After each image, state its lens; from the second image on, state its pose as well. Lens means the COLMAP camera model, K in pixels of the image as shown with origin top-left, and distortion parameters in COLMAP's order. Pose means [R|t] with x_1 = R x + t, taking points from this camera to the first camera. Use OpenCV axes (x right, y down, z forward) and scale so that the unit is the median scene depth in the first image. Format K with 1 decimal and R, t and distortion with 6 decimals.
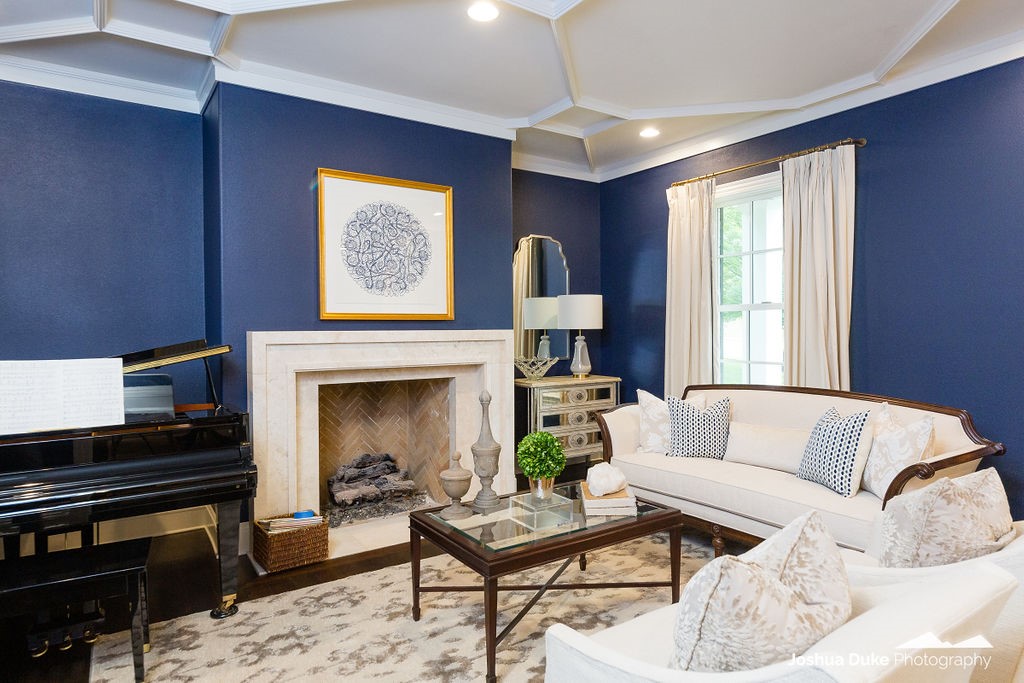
lens RADIAL K [[615.4, 0, 510.3], [0, 615.4, 336.5], [0, 0, 1]] dist [0.006873, -0.001435]
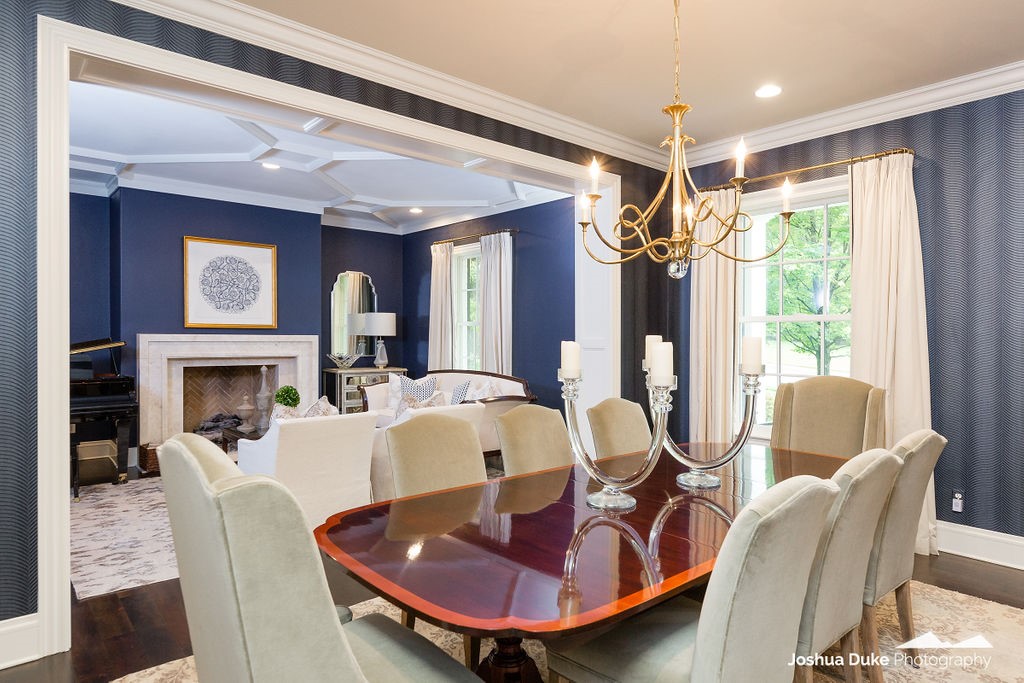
lens RADIAL K [[615.4, 0, 506.4], [0, 615.4, 347.8], [0, 0, 1]] dist [0.006873, -0.001435]
pose [[0.993681, 0.012956, 0.111488, 0.326699], [-0.013701, 0.999889, 0.005914, 0.005062], [-0.111399, -0.007404, 0.993748, -0.663110]]
